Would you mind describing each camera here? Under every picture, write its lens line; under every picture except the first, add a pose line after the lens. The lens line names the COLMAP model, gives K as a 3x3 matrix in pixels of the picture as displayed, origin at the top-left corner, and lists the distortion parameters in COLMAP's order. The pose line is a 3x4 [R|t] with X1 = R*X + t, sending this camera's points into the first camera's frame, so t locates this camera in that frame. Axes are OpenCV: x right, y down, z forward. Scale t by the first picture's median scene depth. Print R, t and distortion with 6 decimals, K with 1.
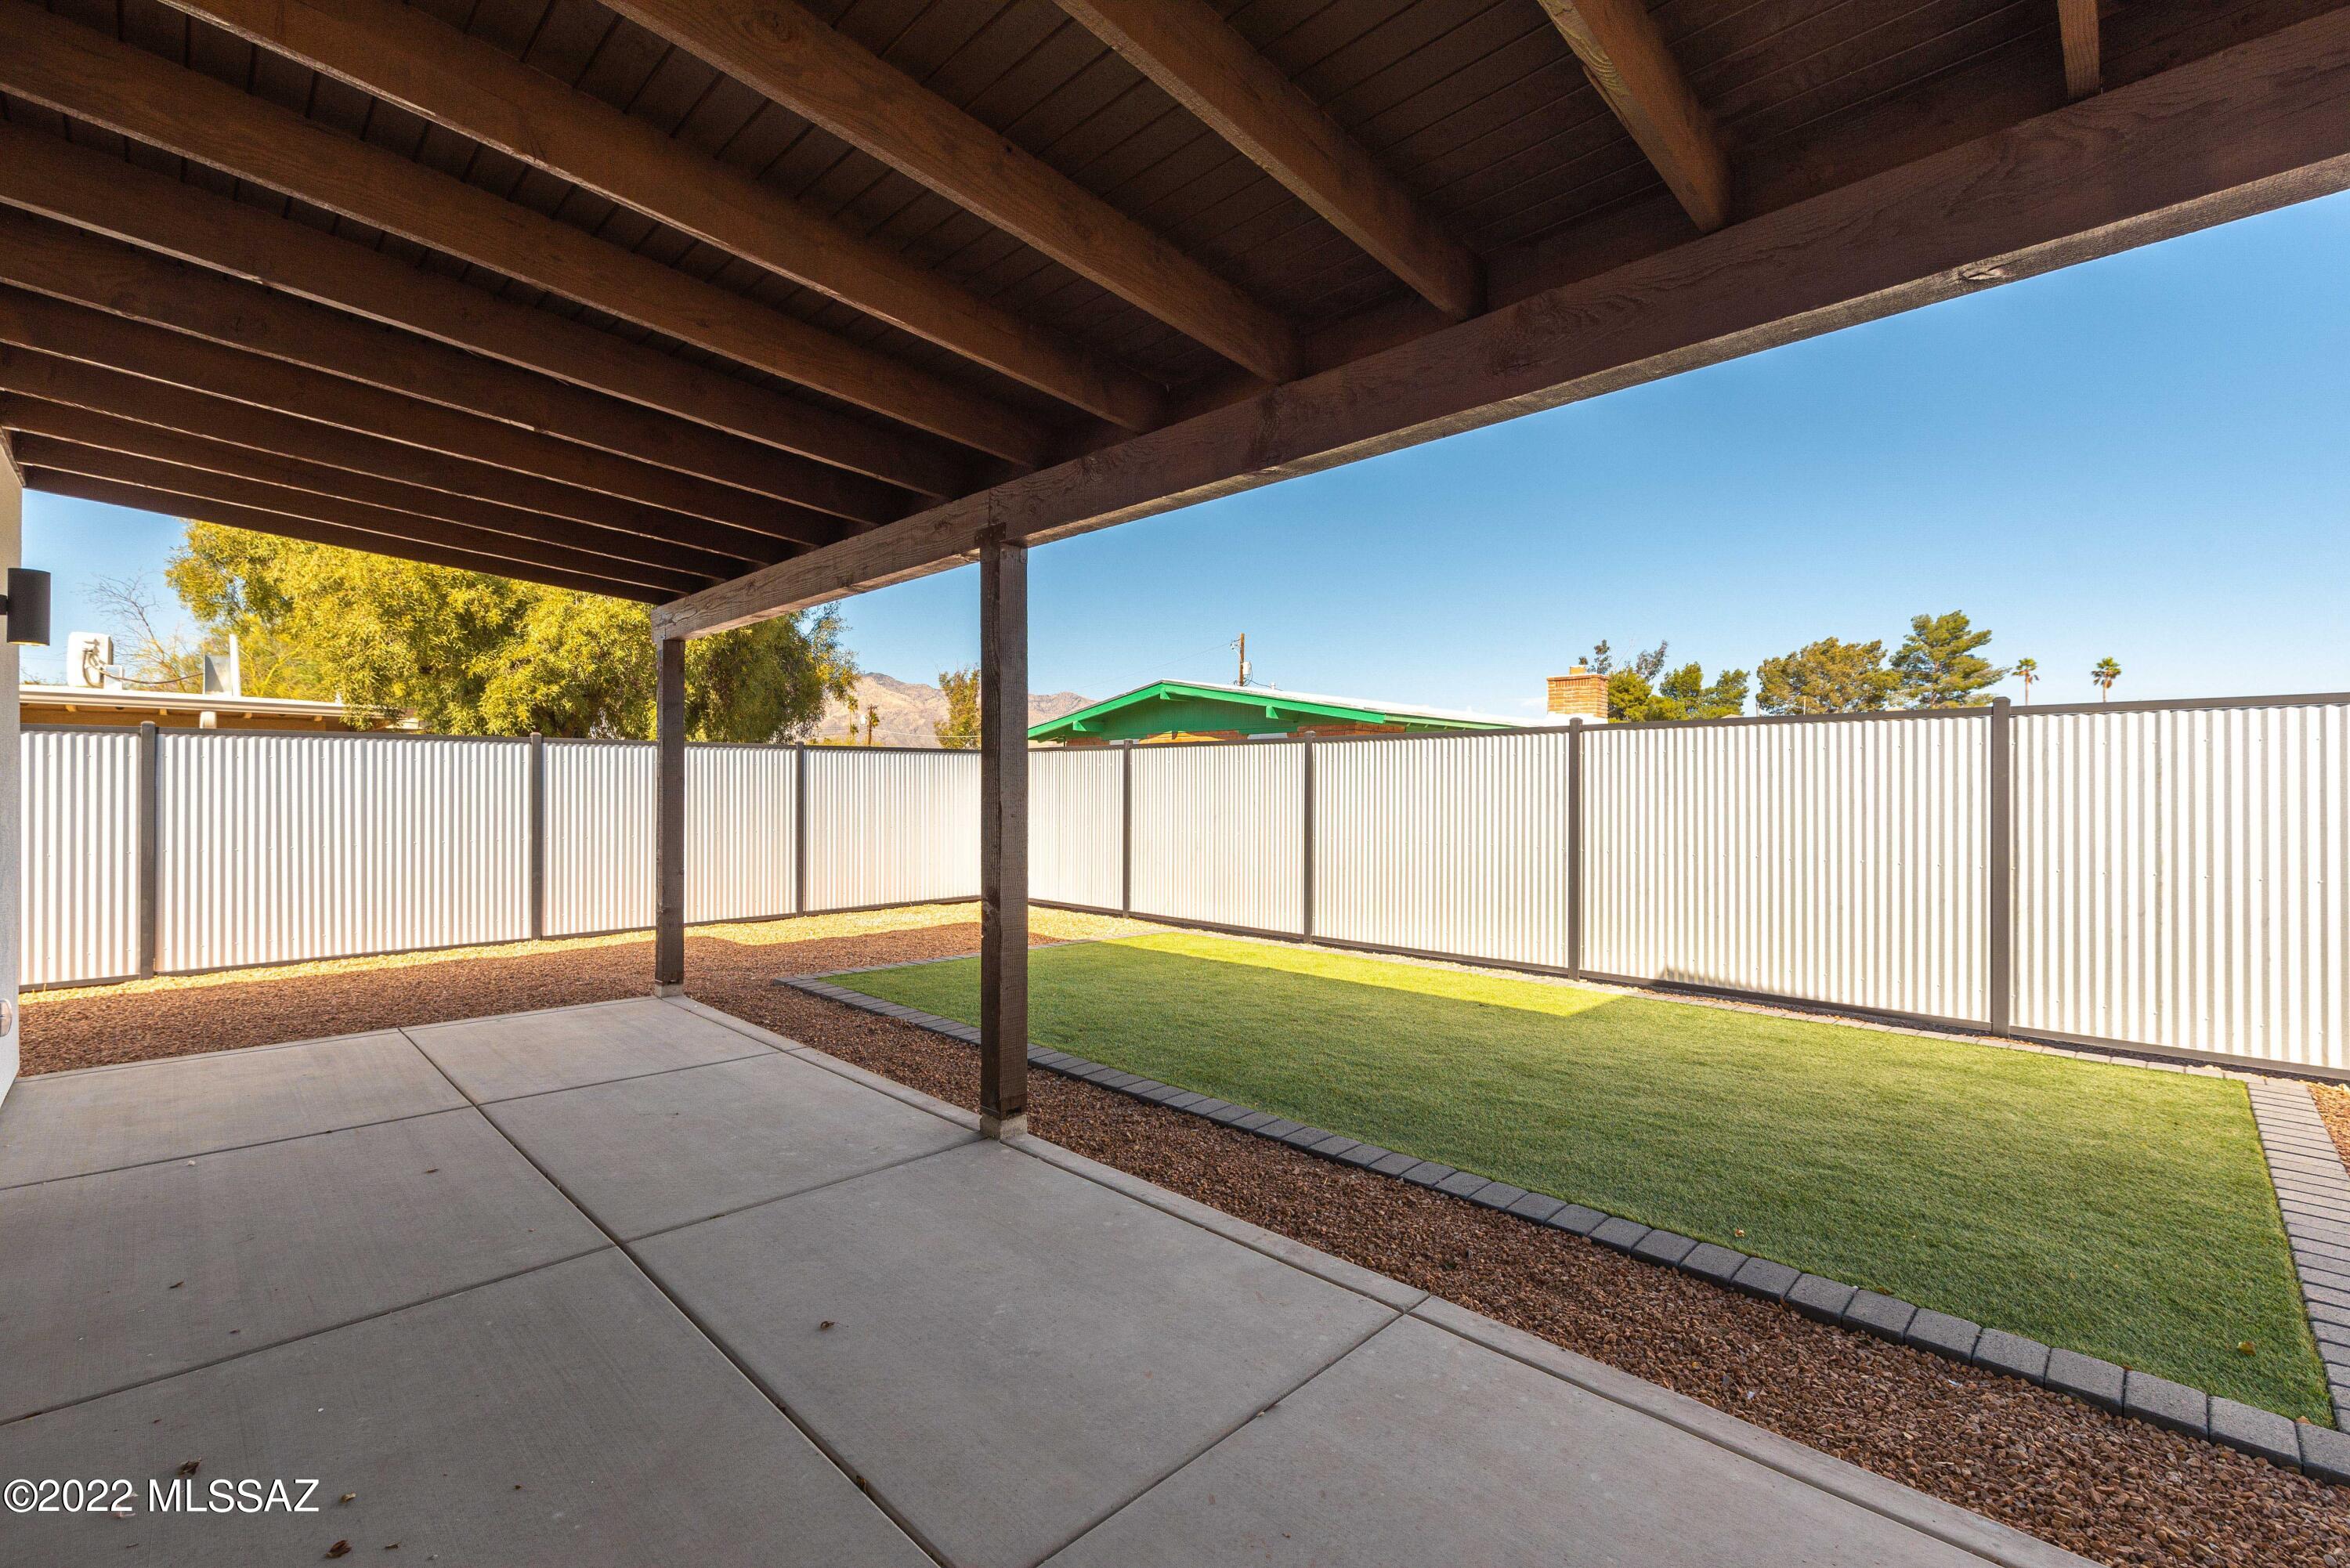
lens RADIAL K [[1004.1, 0, 1178.3], [0, 1004.1, 784.5], [0, 0, 1]] dist [0.001643, -0.000854]
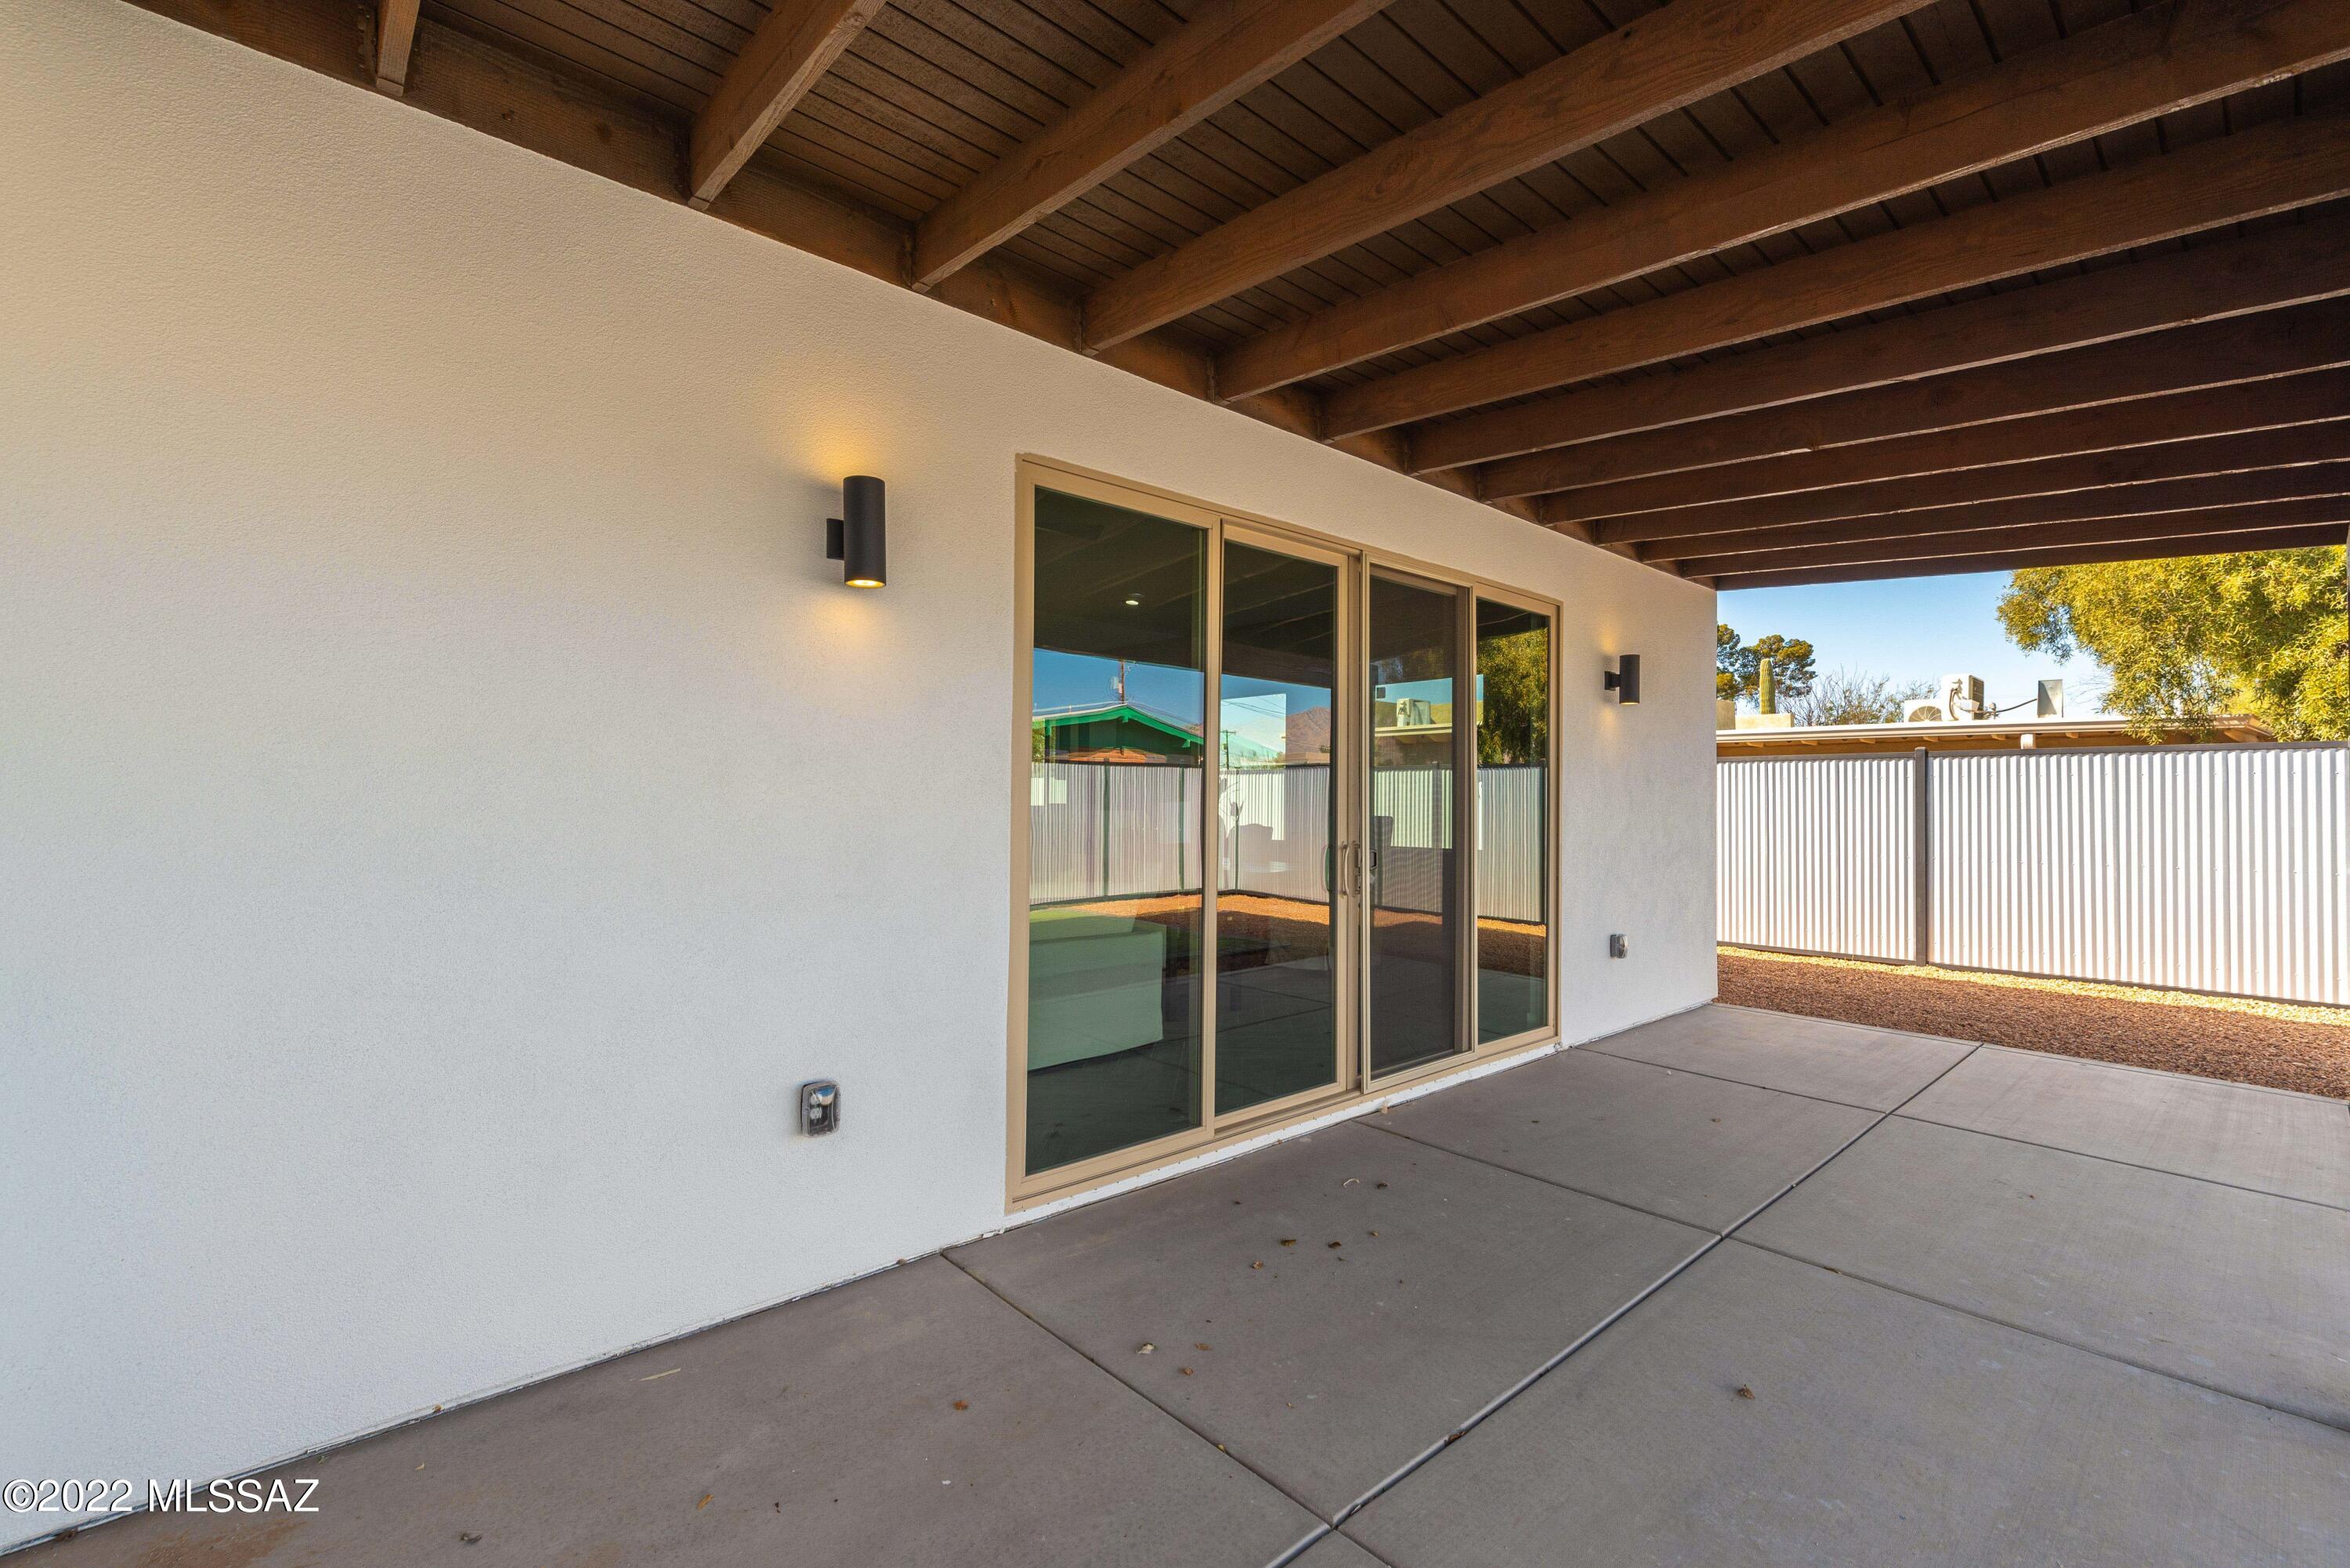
lens RADIAL K [[1004.1, 0, 1176.4], [0, 1004.1, 773.2], [0, 0, 1]] dist [0.001643, -0.000854]
pose [[-0.042357, -0.023170, -0.998834, 0.226327], [-0.007904, 0.999708, -0.022855, 0.001581], [0.999071, 0.006927, -0.042527, 0.202892]]
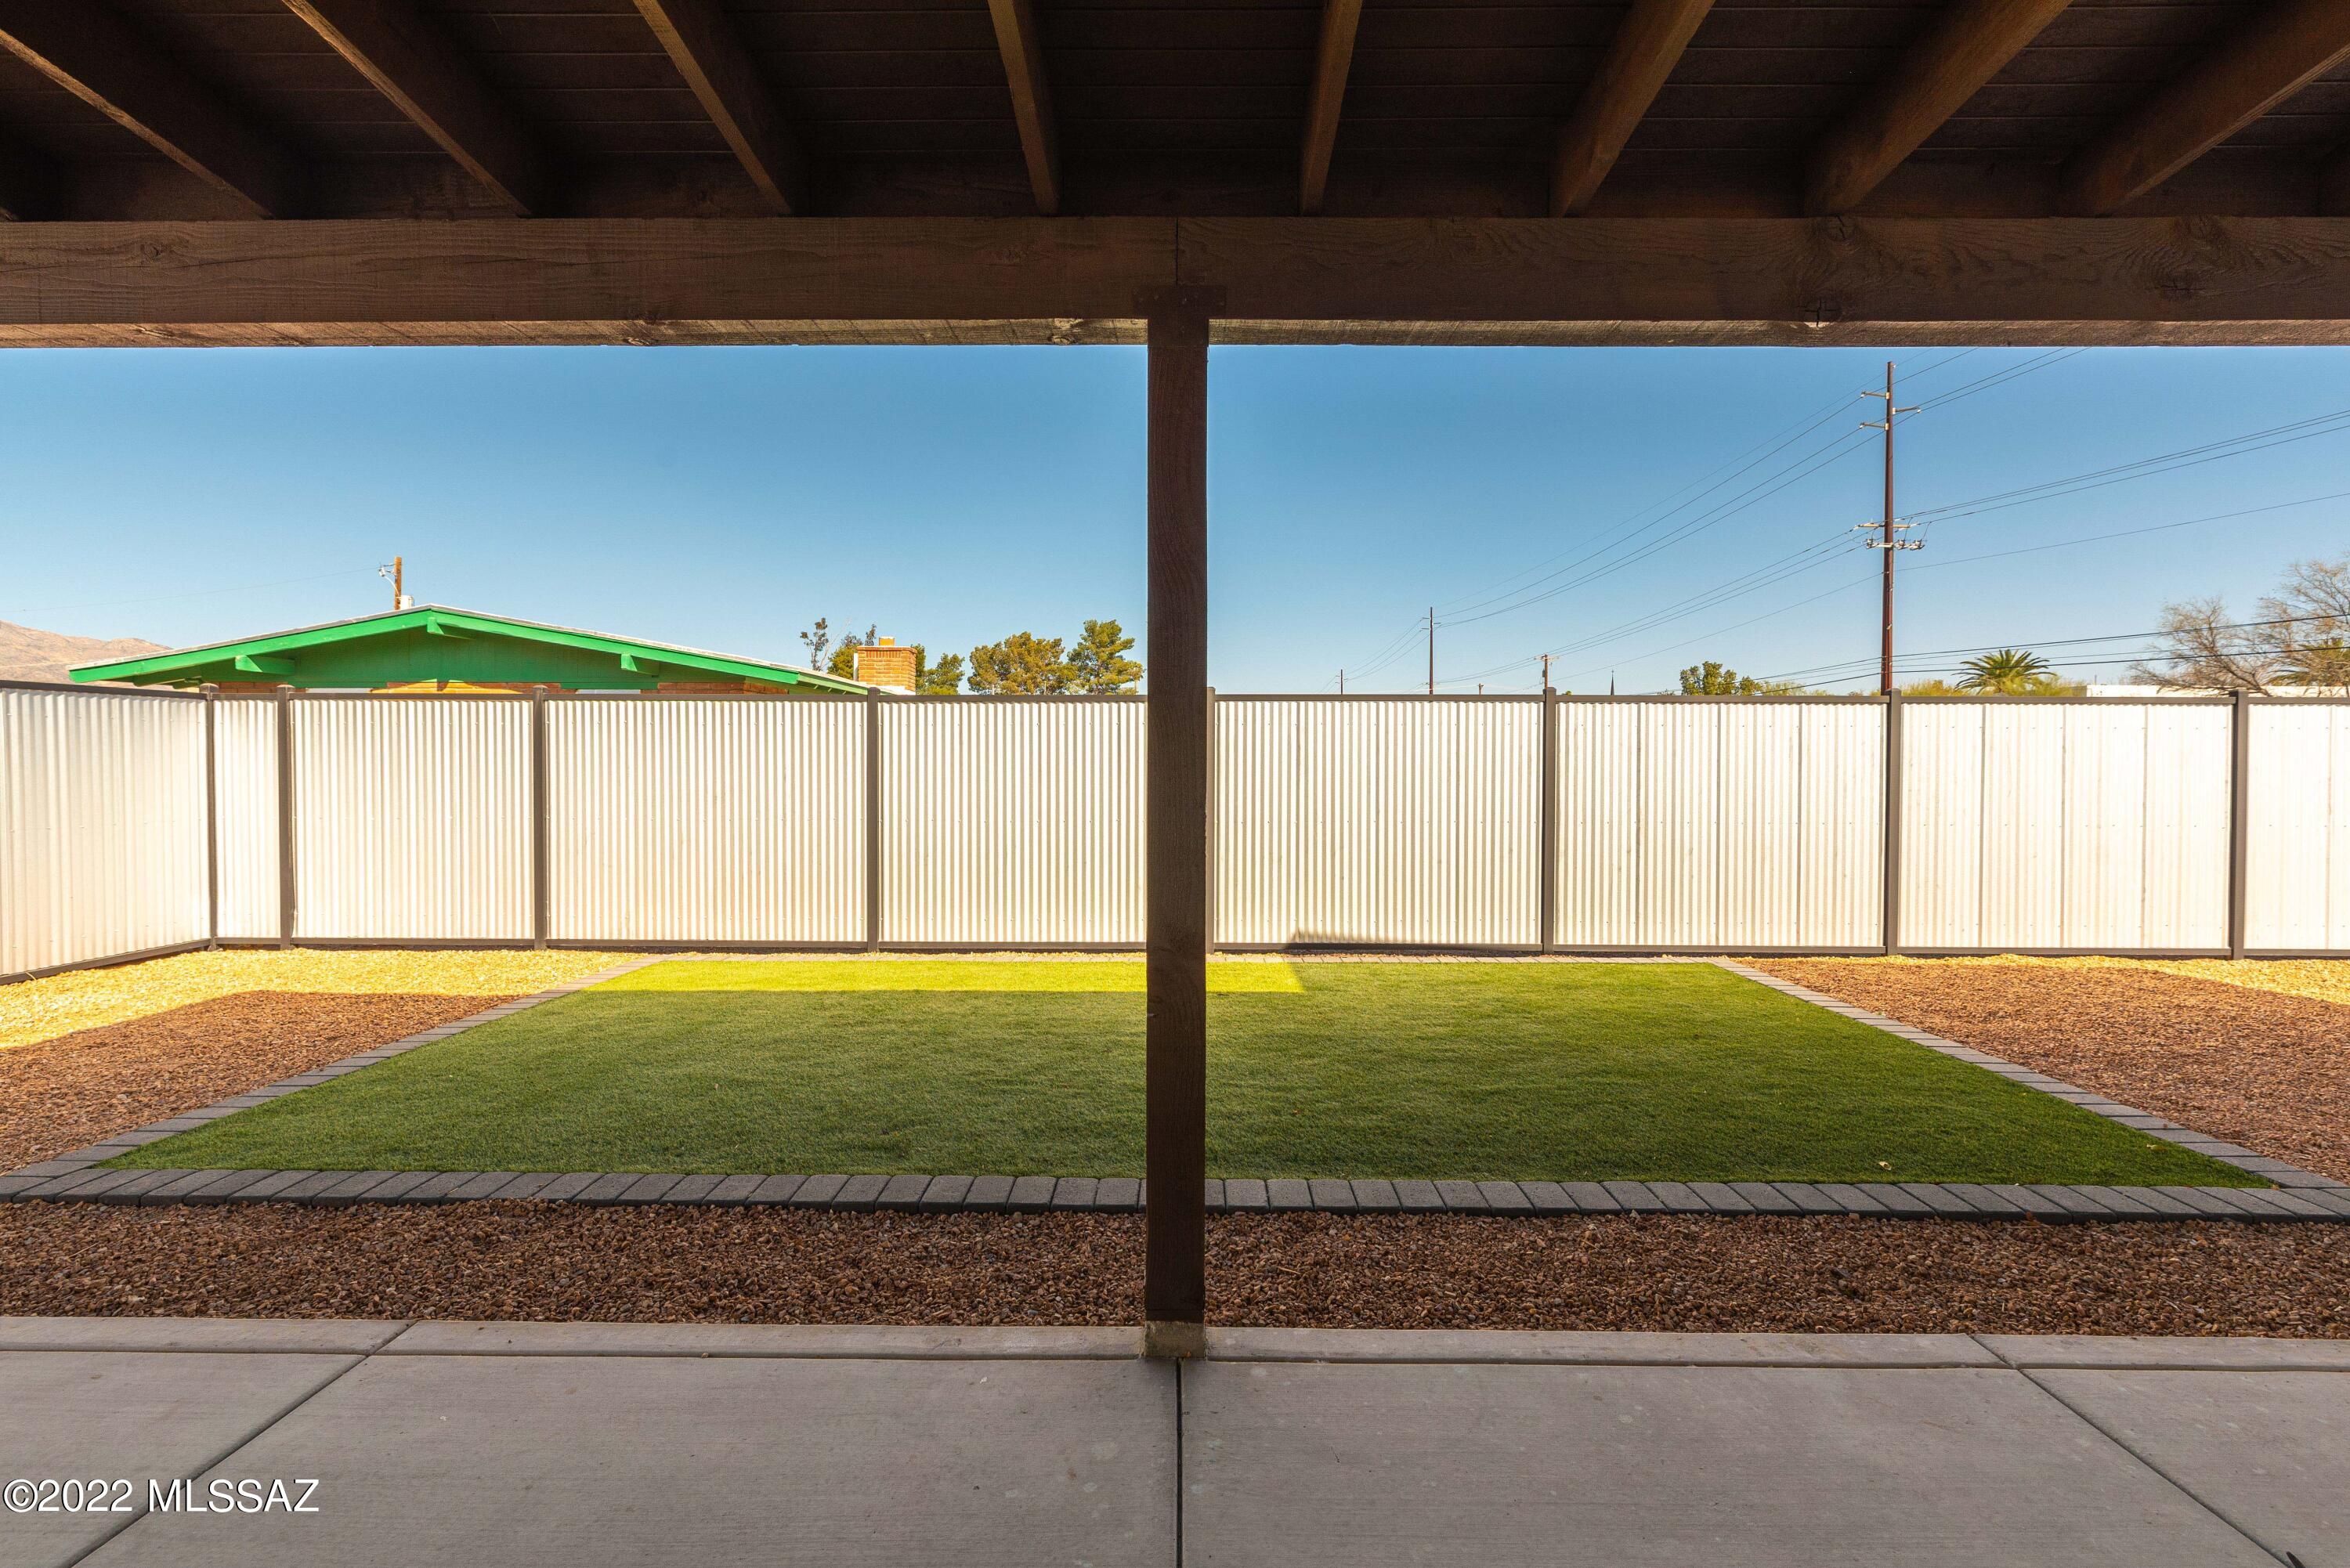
lens RADIAL K [[1004.1, 0, 1154.3], [0, 1004.1, 778.6], [0, 0, 1]] dist [0.001643, -0.000854]
pose [[0.721735, -0.010127, 0.692095, -0.341733], [-0.004092, 0.999813, 0.018897, 0.004936], [-0.692157, -0.016471, 0.721559, 0.346753]]
